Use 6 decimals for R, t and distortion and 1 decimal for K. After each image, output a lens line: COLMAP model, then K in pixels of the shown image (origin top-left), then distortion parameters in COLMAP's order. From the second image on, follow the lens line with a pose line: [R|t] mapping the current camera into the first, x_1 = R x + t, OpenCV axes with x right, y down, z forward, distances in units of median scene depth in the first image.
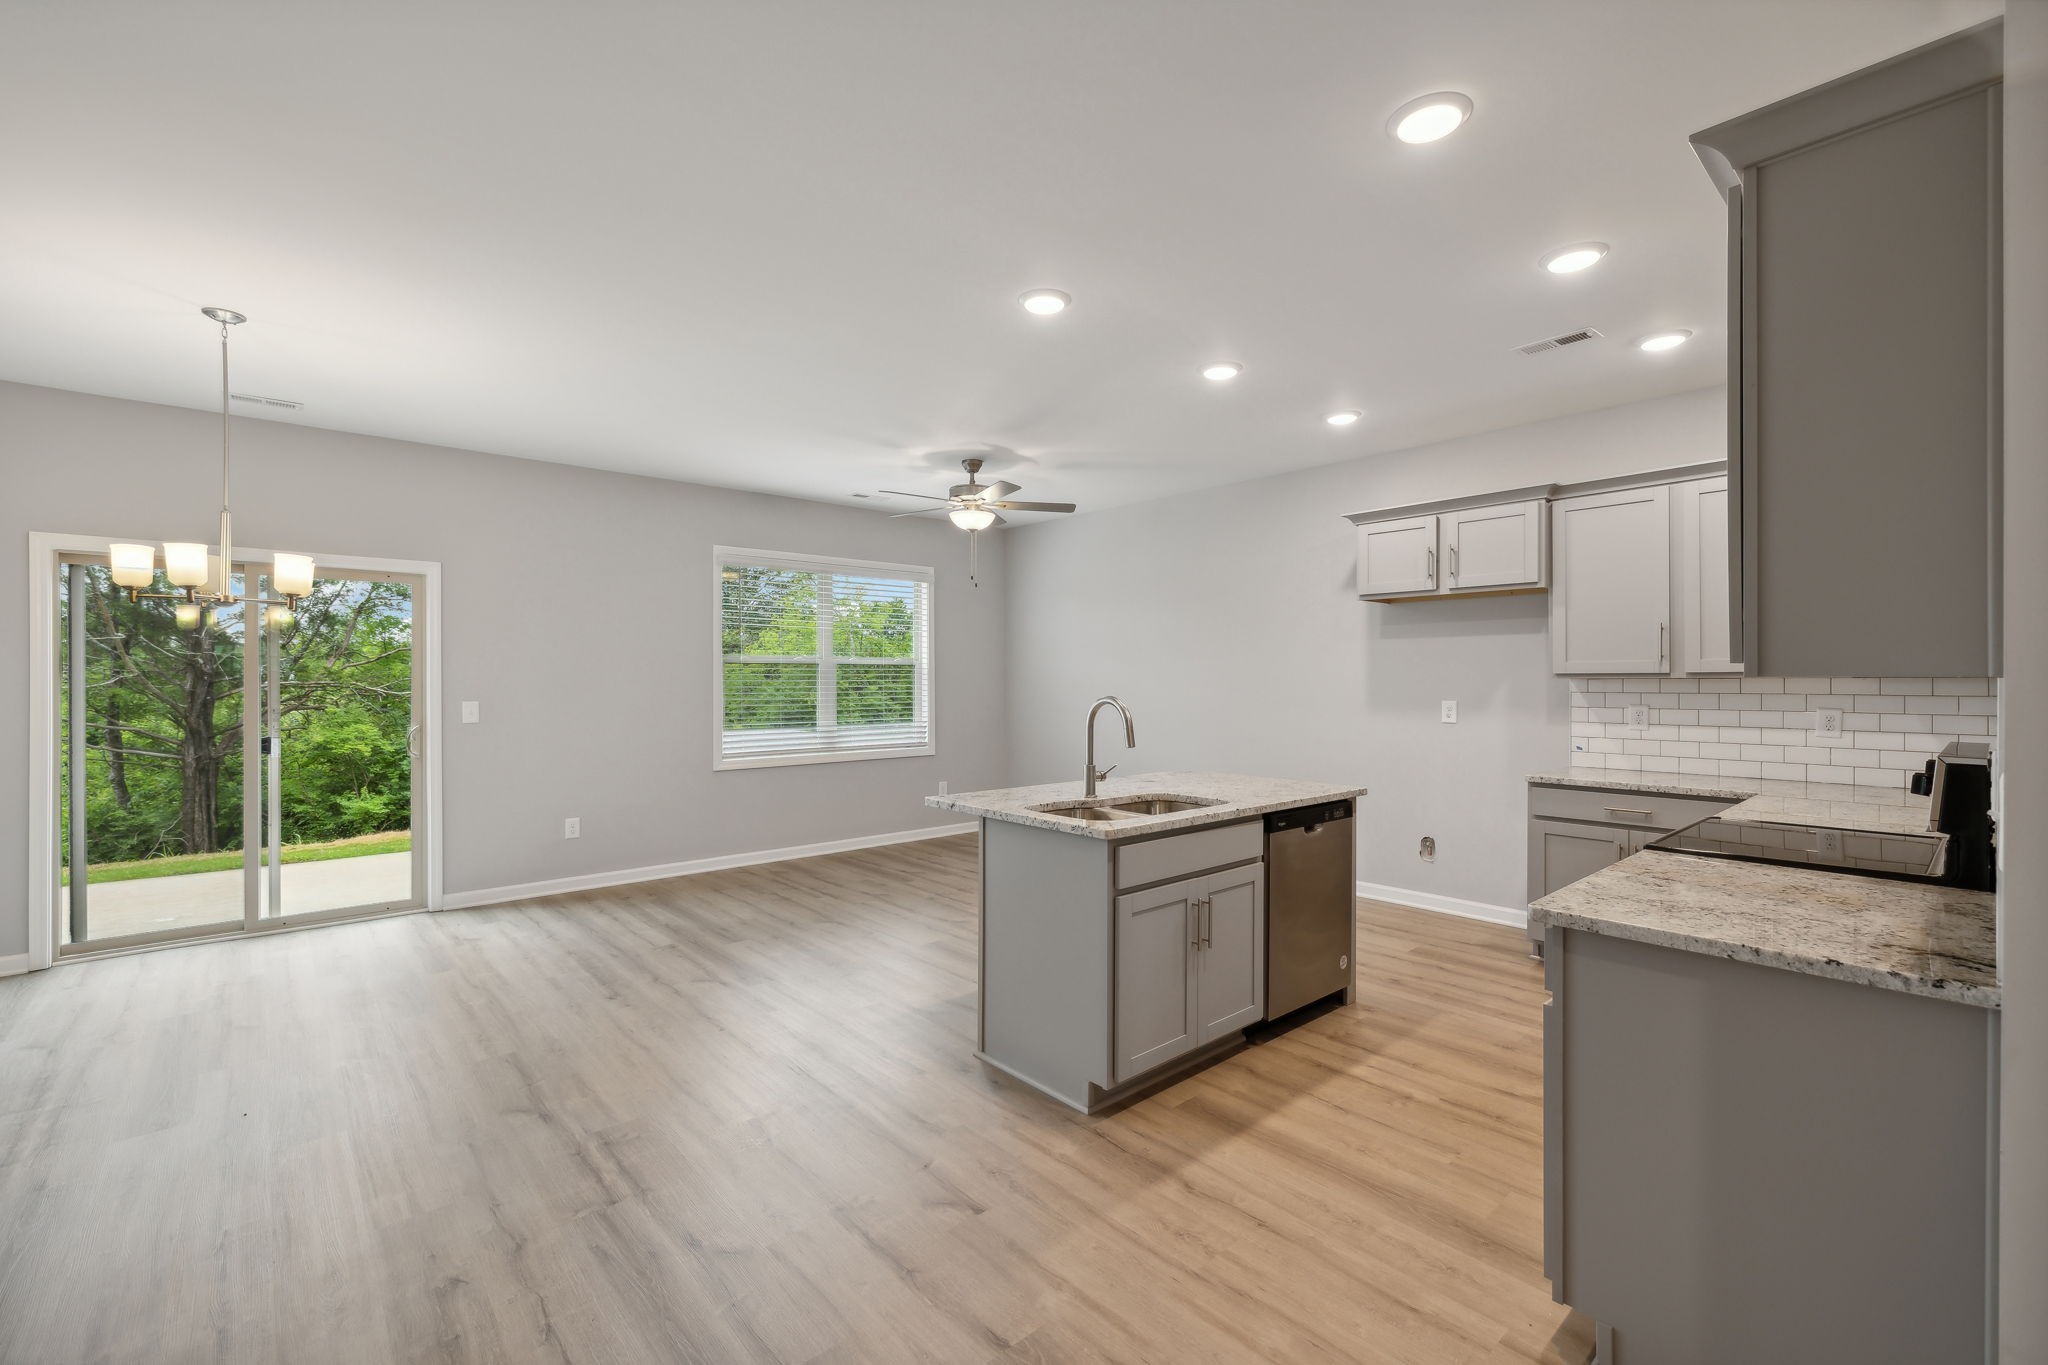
lens RADIAL K [[863.0, 0, 1021.6], [0, 863.0, 679.4], [0, 0, 1]] dist [0.000296, 0.000024]
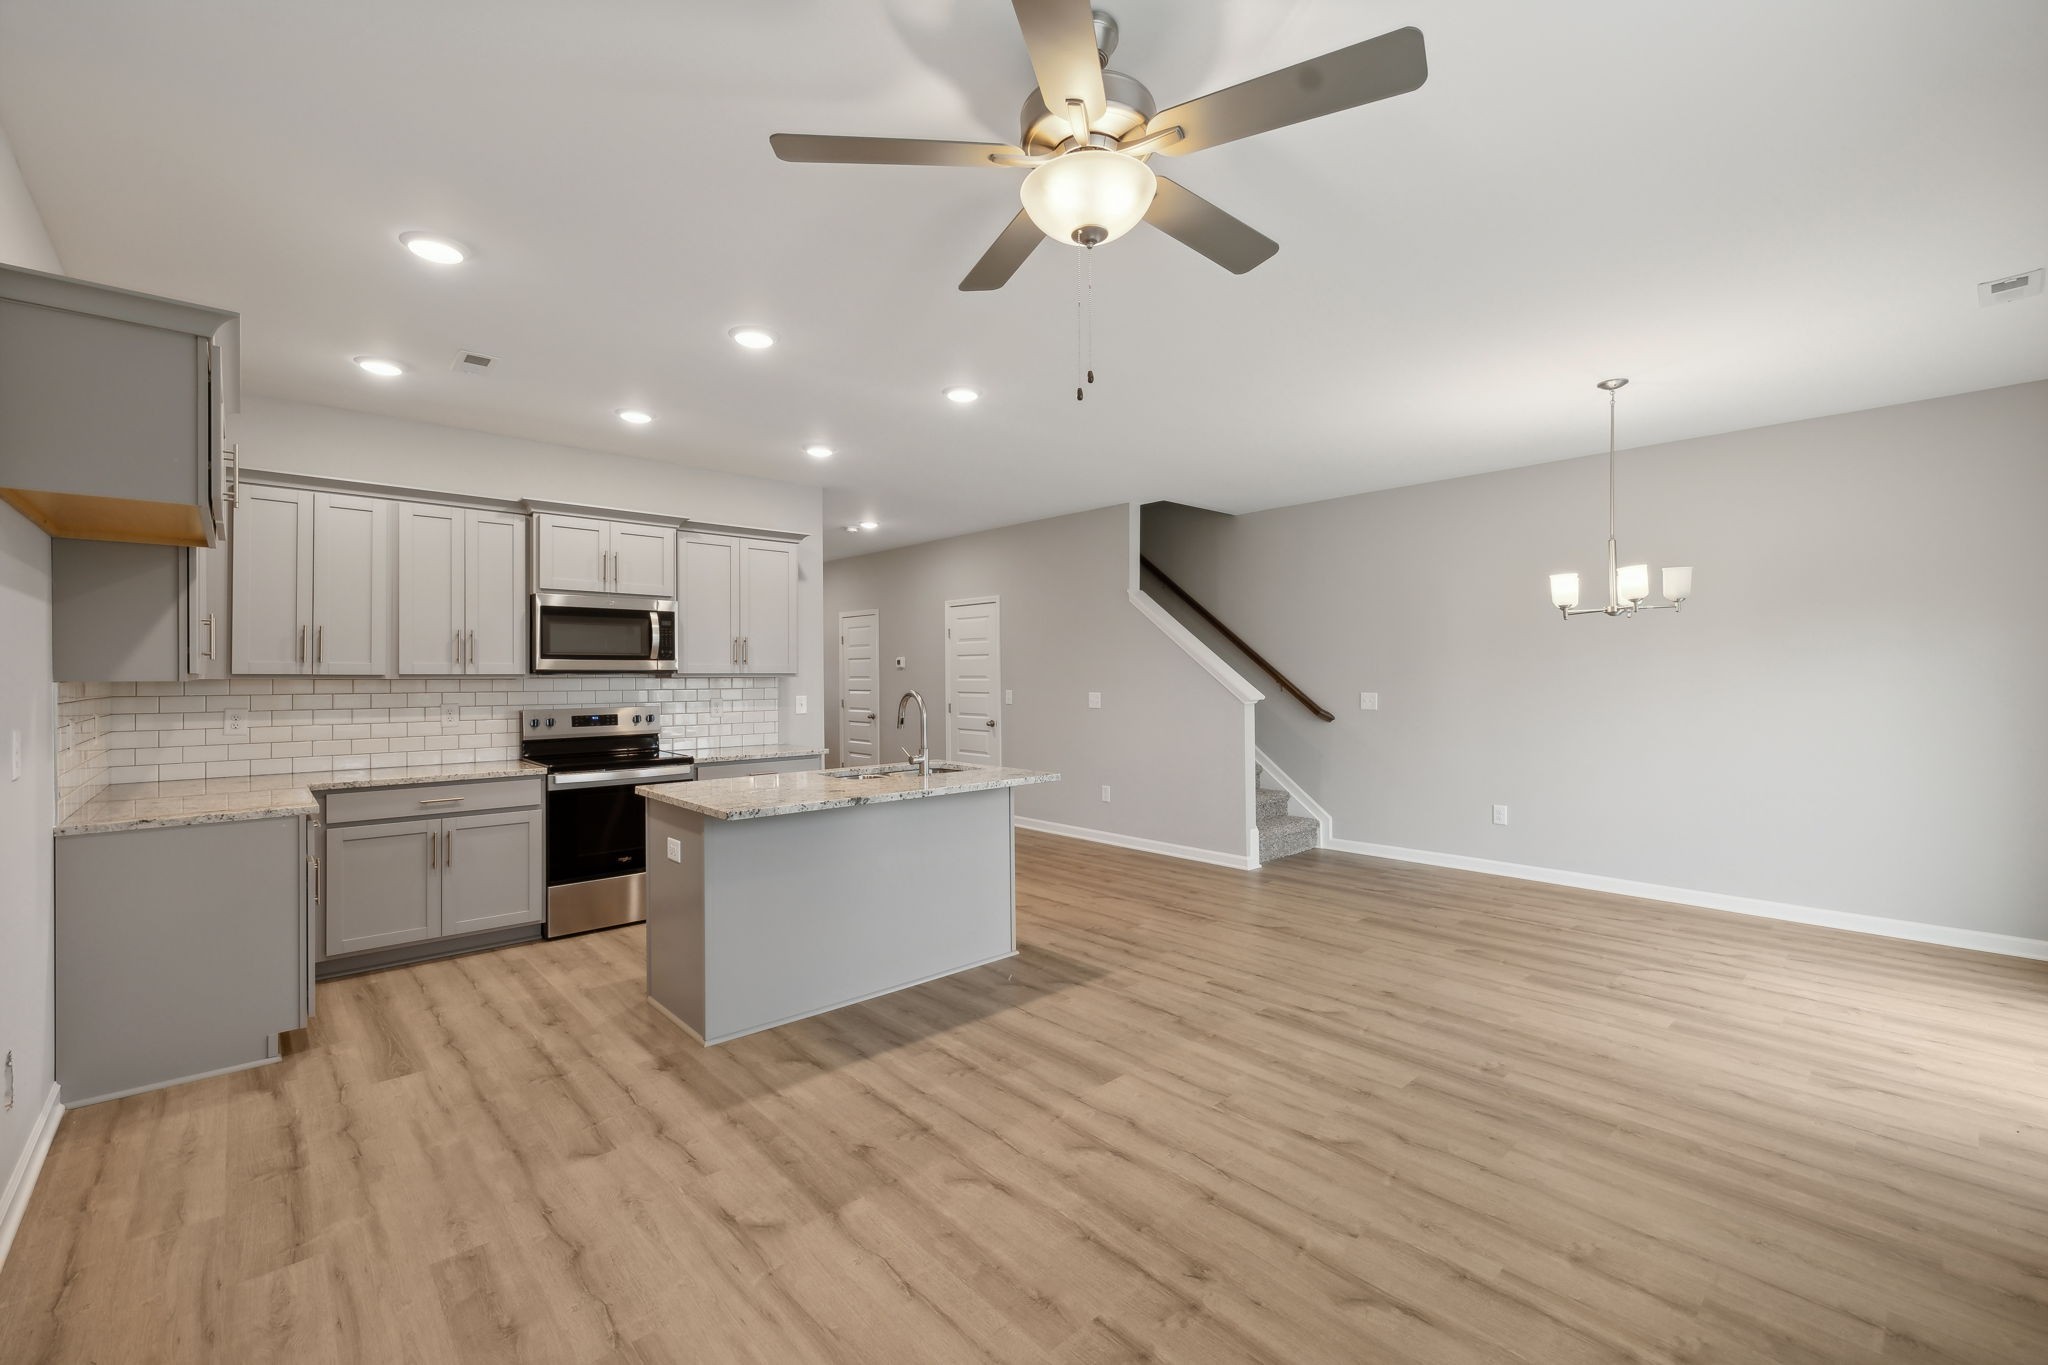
lens RADIAL K [[863.0, 0, 1021.6], [0, 863.0, 679.4], [0, 0, 1]] dist [0.000296, 0.000024]
pose [[-0.999929, 0.005943, -0.010282, -0.033633], [0.005912, 0.999978, 0.003035, -0.000362], [0.010300, 0.002974, -0.999943, 1.618101]]
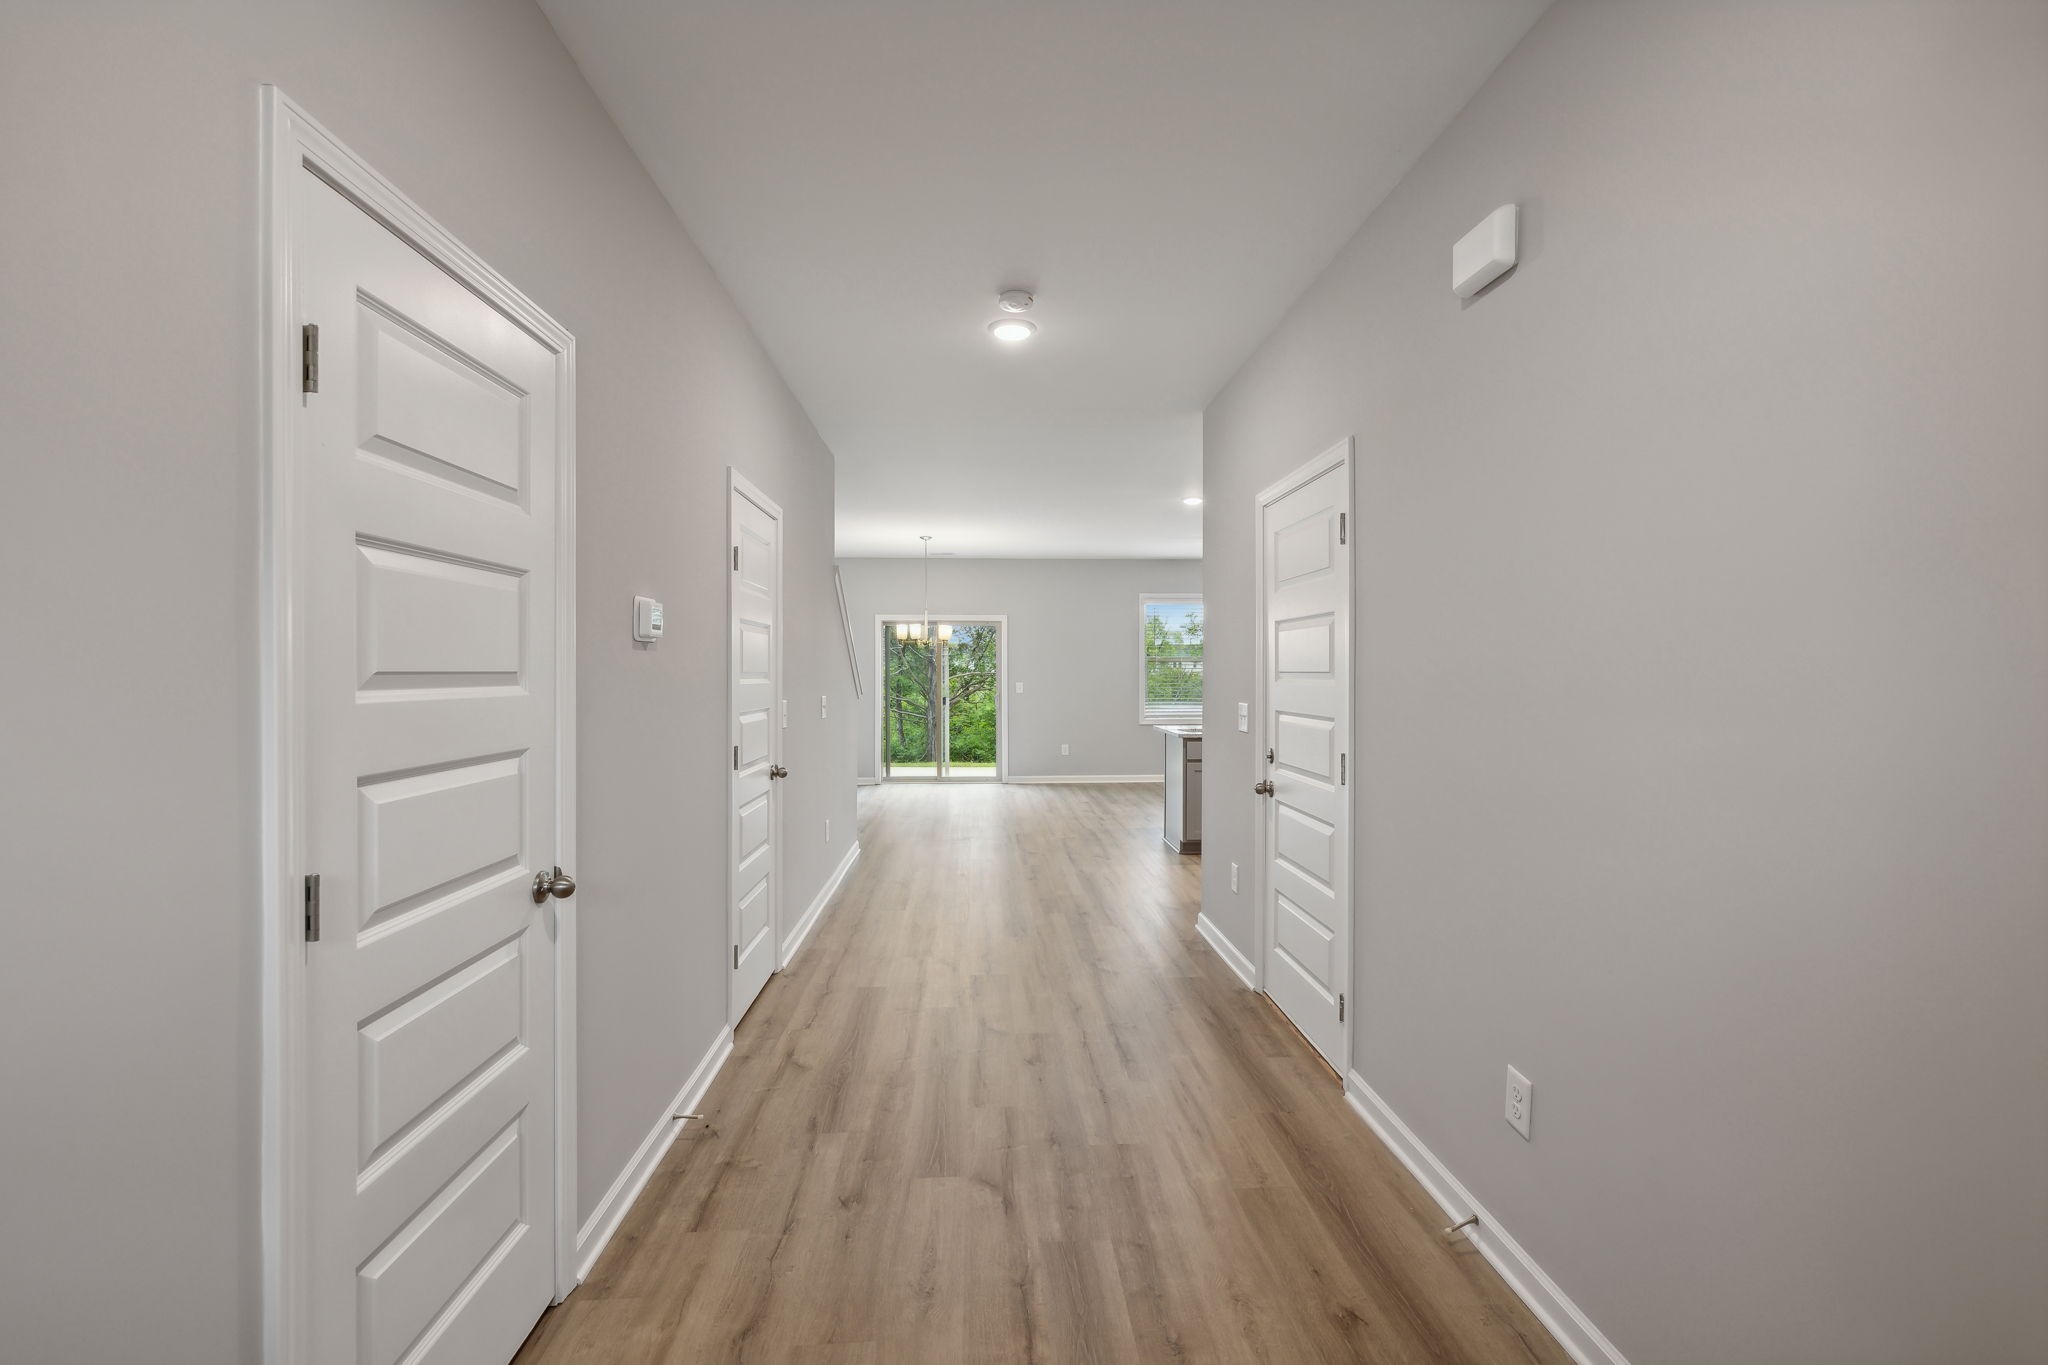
lens RADIAL K [[863.0, 0, 1021.6], [0, 863.0, 679.4], [0, 0, 1]] dist [0.000296, 0.000024]
pose [[0.784062, 0.007872, -0.620633, 0.705028], [-0.001843, 0.999945, 0.010355, -0.003484], [0.620680, -0.006975, 0.784033, -0.665207]]
